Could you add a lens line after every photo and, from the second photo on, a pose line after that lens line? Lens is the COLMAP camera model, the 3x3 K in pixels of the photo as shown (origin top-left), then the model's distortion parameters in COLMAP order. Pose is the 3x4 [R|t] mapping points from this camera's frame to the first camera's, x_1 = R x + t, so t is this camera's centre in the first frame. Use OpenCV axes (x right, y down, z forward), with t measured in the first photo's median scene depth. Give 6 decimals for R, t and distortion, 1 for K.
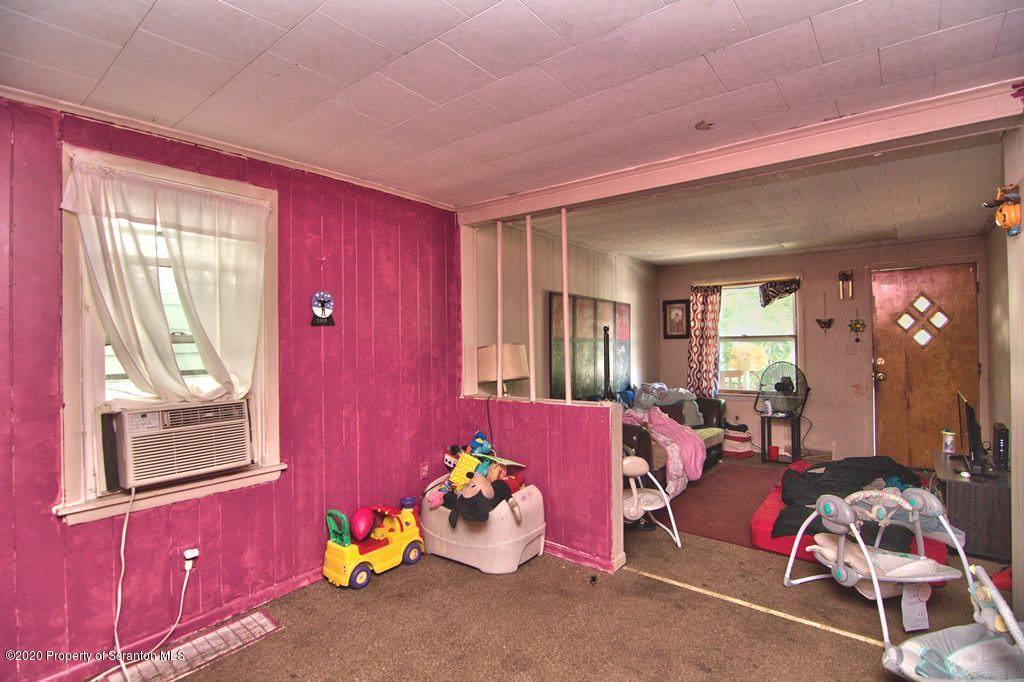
lens RADIAL K [[491.9, 0, 512.8], [0, 491.9, 340.7], [0, 0, 1]] dist [-0.006804, -0.008764]
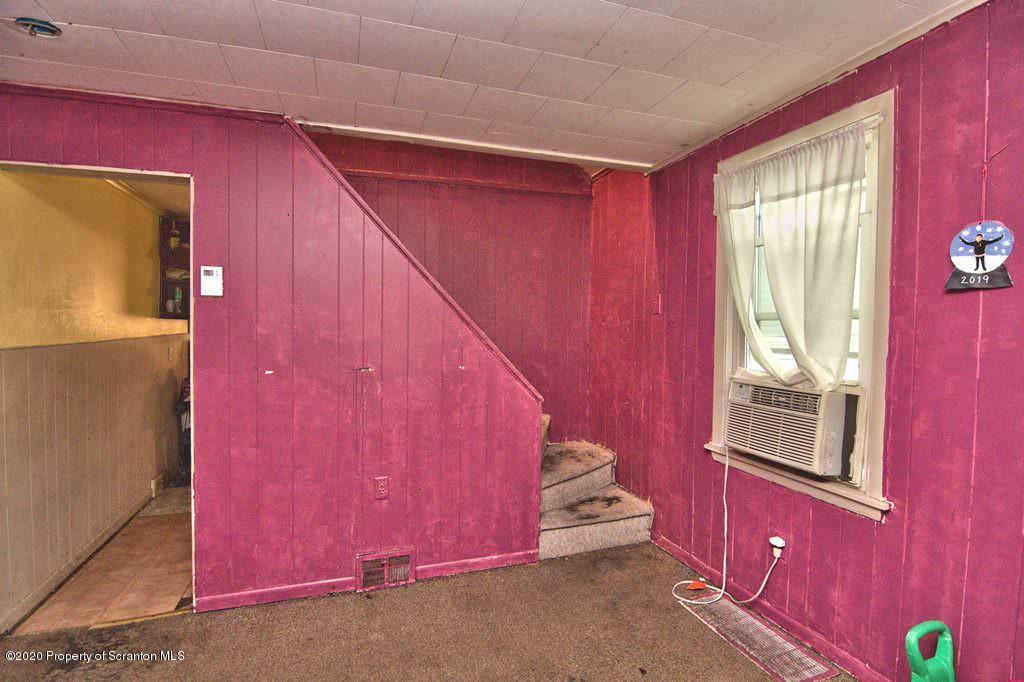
lens RADIAL K [[491.9, 0, 512.8], [0, 491.9, 340.7], [0, 0, 1]] dist [-0.006804, -0.008764]
pose [[-0.525903, 0.039003, -0.849650, 0.353559], [-0.000251, 0.998941, 0.046011, 0.001660], [0.850544, 0.024411, -0.525337, 0.918920]]
